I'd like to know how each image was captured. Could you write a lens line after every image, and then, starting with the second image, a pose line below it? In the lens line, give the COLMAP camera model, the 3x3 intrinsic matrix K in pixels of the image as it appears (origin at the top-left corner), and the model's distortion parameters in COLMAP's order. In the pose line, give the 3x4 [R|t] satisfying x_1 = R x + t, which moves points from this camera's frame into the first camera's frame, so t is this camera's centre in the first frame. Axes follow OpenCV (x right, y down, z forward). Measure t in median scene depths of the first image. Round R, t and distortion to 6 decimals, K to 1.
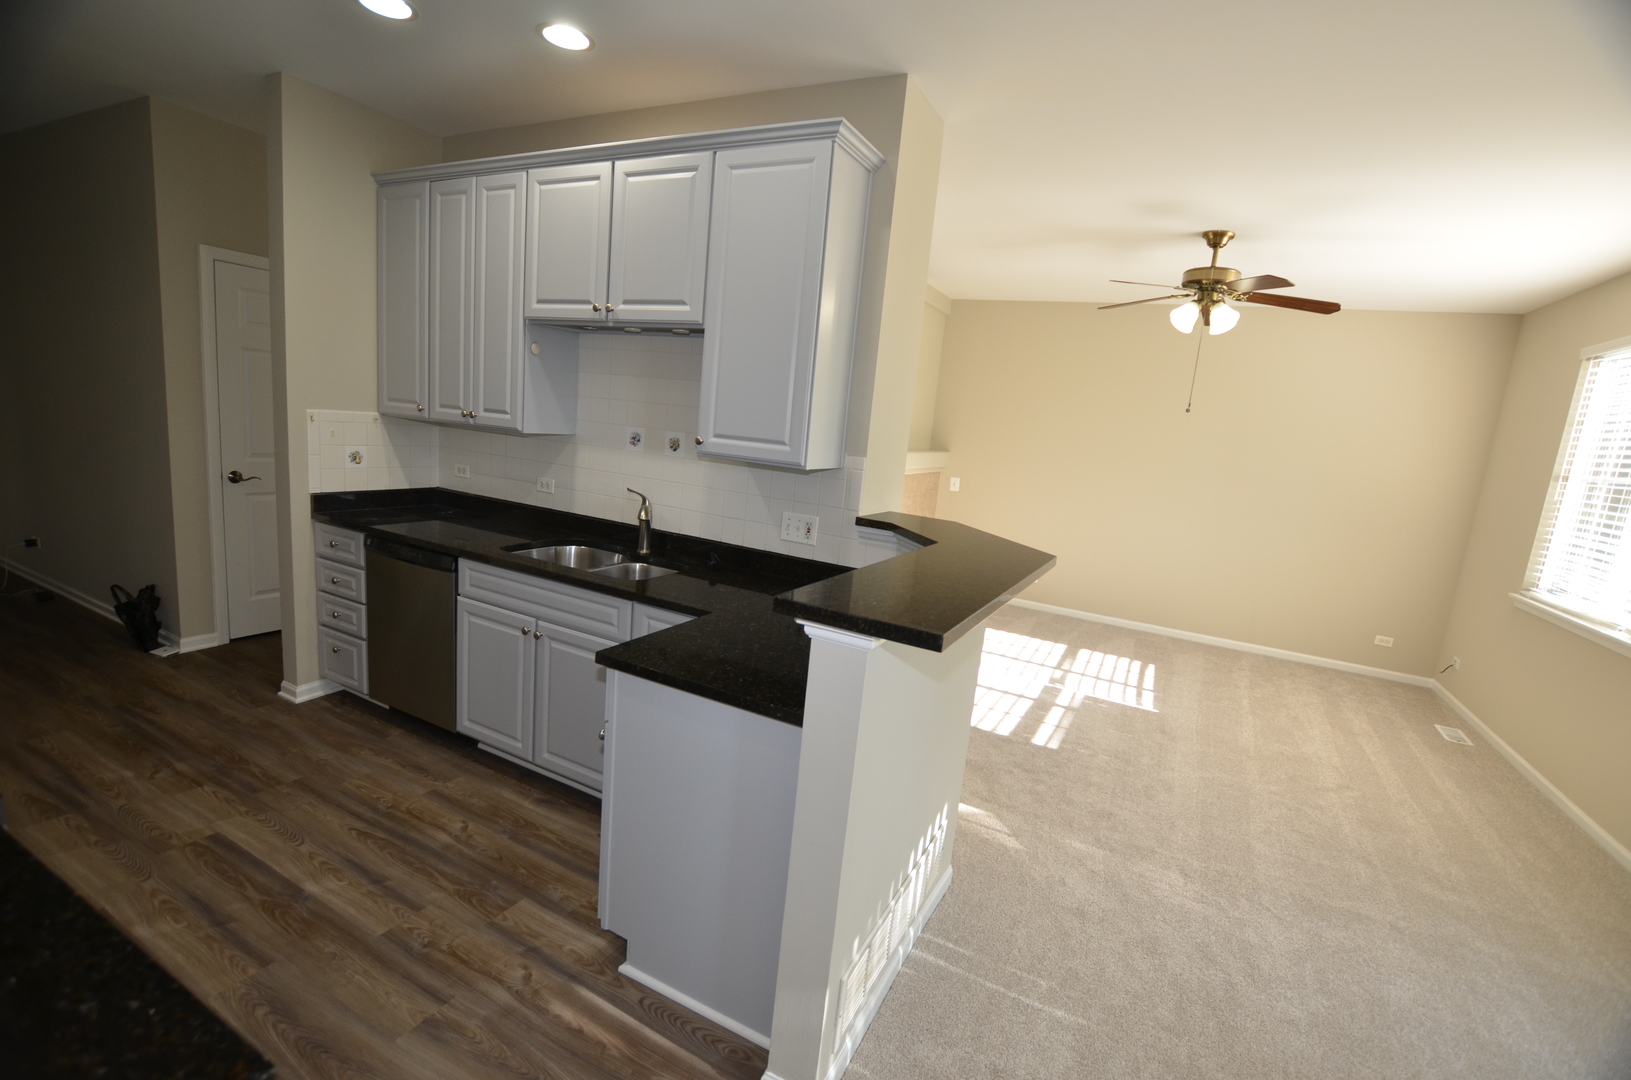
lens RADIAL K [[708.6, 0, 822.3], [0, 708.6, 548.1], [0, 0, 1]] dist [-0.035267, 0.004521]
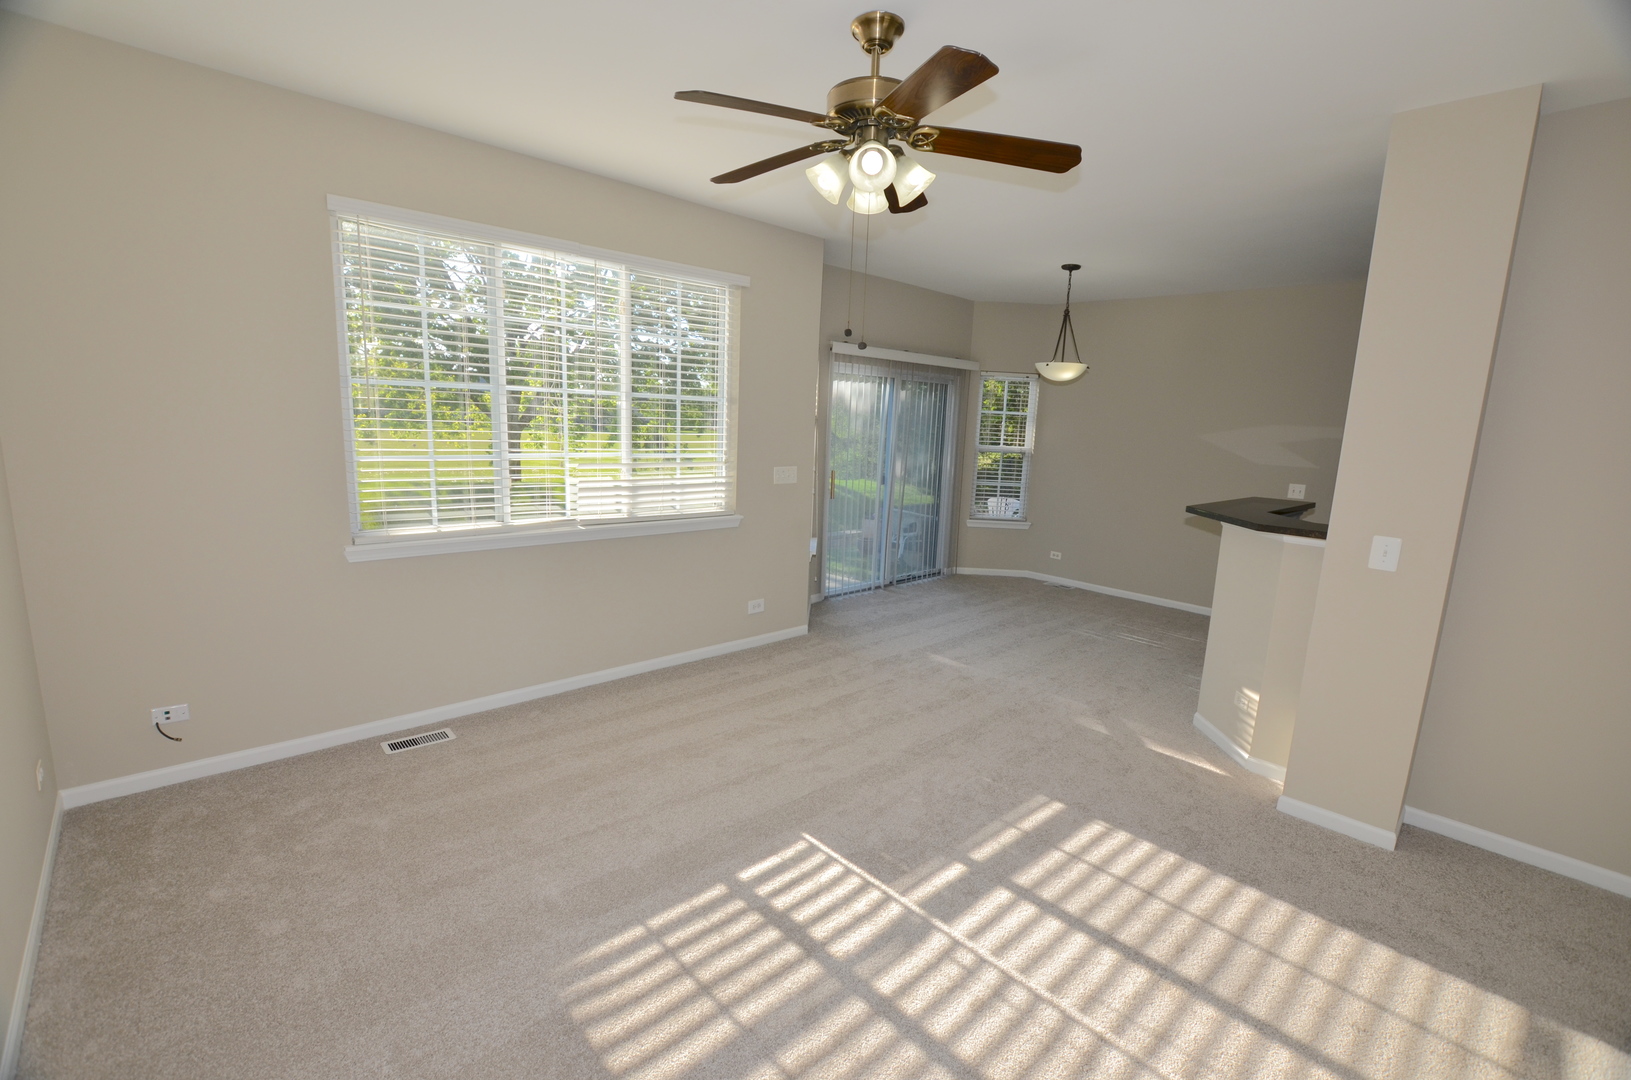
lens RADIAL K [[708.6, 0, 822.3], [0, 708.6, 548.1], [0, 0, 1]] dist [-0.035267, 0.004521]
pose [[-0.934867, -0.197011, 0.295313, 0.457814], [-0.078570, 0.926070, 0.369080, -0.333858], [-0.346193, 0.321839, -0.881232, 2.069957]]
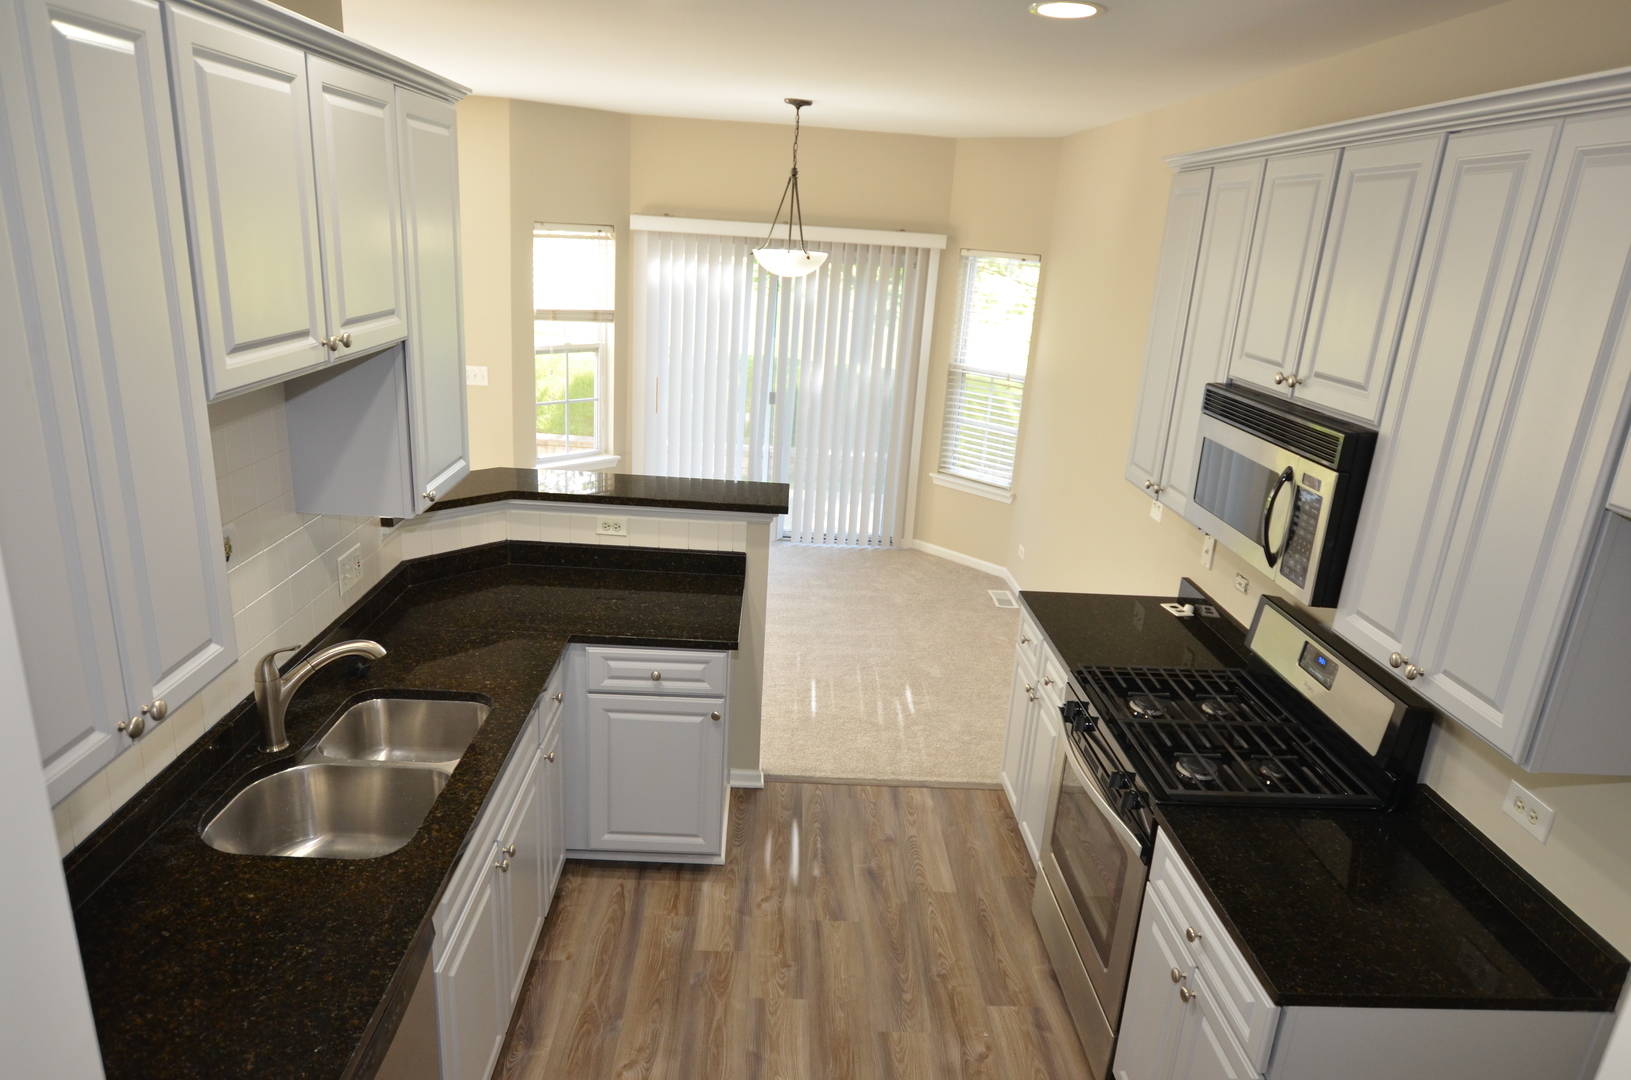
lens RADIAL K [[980.1, 0, 815.5], [0, 980.1, 540.0], [0, 0, 1]] dist [0.000440, 0.000339]
pose [[-0.458517, -0.385571, 0.800686, -1.006350], [0.047172, 0.889148, 0.455183, -0.470078], [-0.887433, 0.246479, -0.389501, 0.893179]]
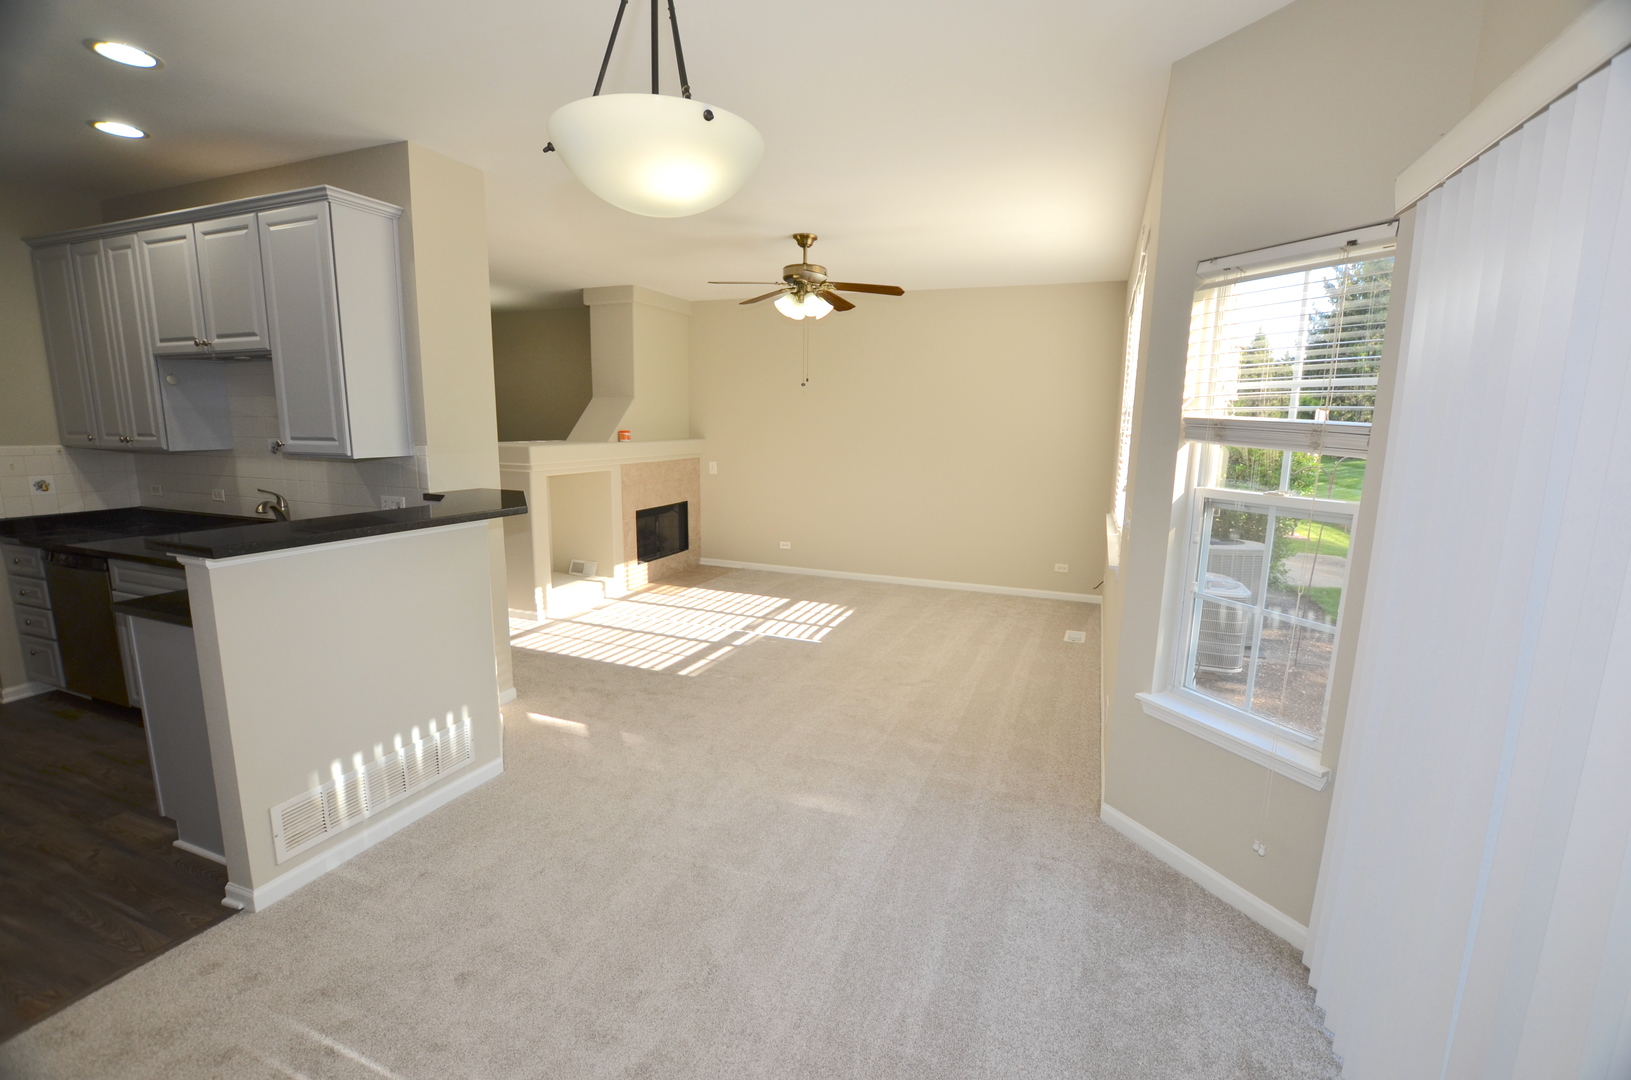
lens RADIAL K [[708.6, 0, 822.3], [0, 708.6, 548.1], [0, 0, 1]] dist [-0.035267, 0.004521]
pose [[0.991288, -0.095656, 0.090548, 0.546801], [0.095502, 0.995411, 0.006037, 0.097713], [-0.090710, 0.002663, 0.995874, -0.257407]]
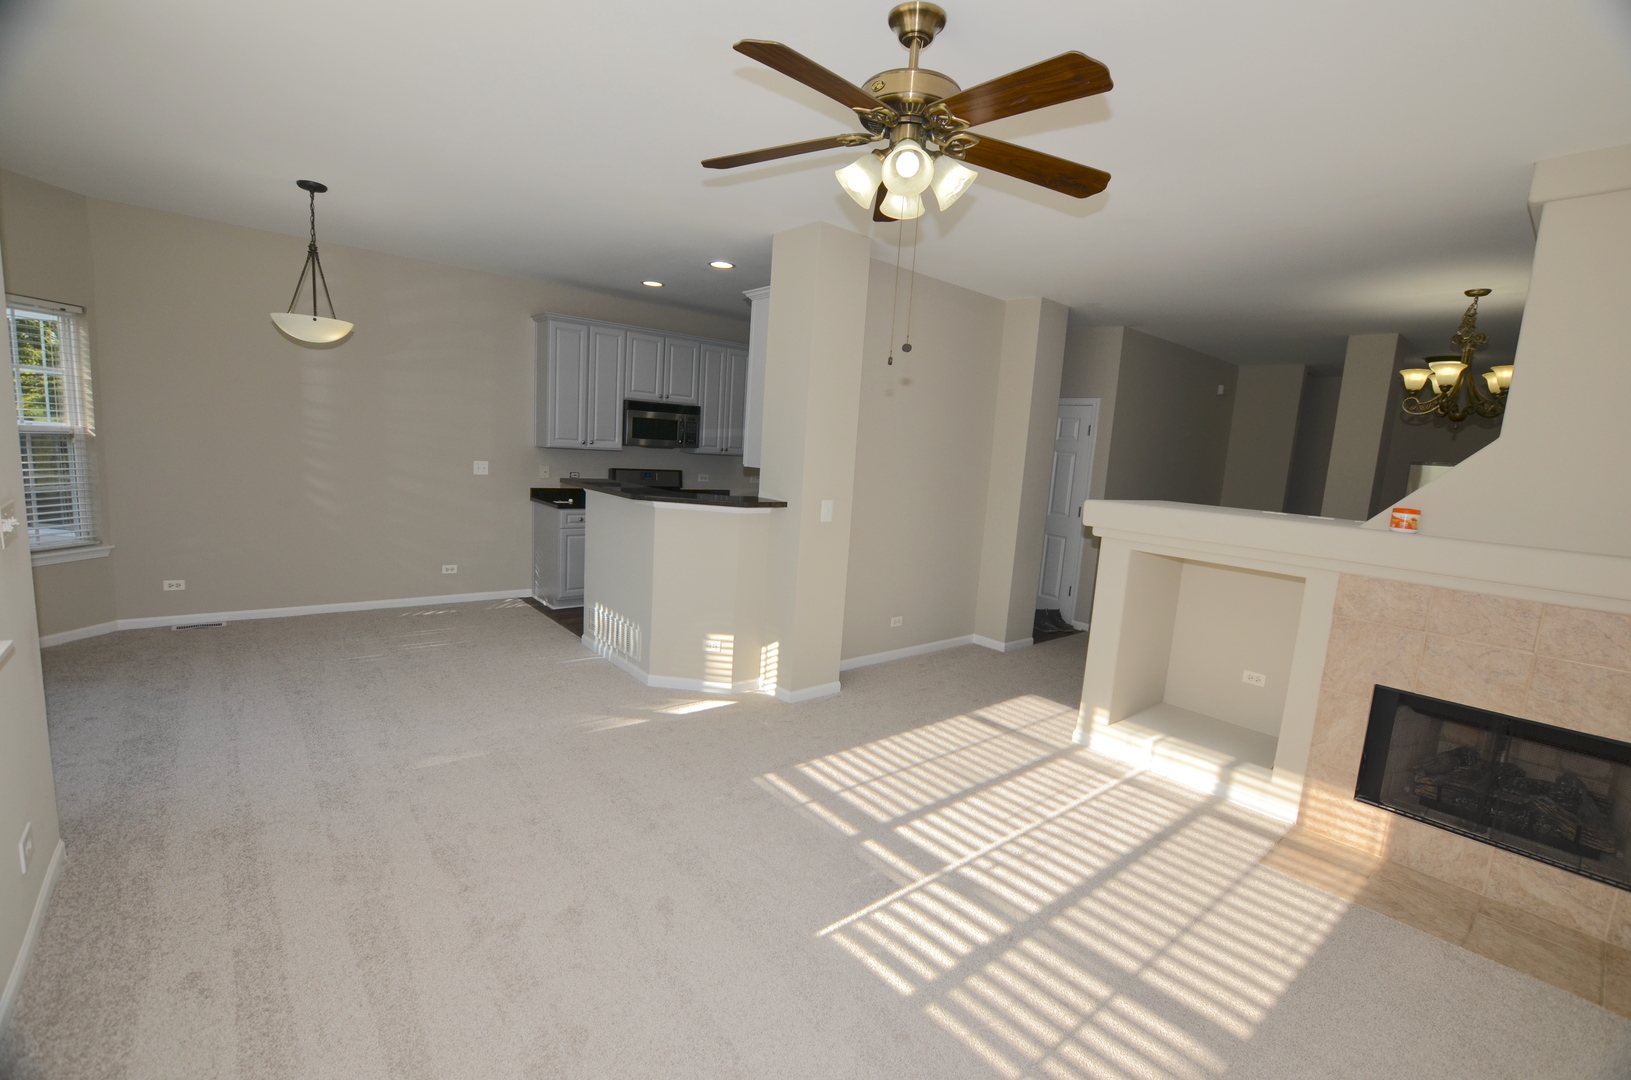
lens RADIAL K [[708.6, 0, 822.3], [0, 708.6, 548.1], [0, 0, 1]] dist [-0.035267, 0.004521]
pose [[-0.367287, 0.003526, -0.930101, 1.346645], [-0.265133, 0.958107, 0.108331, -0.140322], [0.891518, 0.286389, -0.350966, 1.560142]]
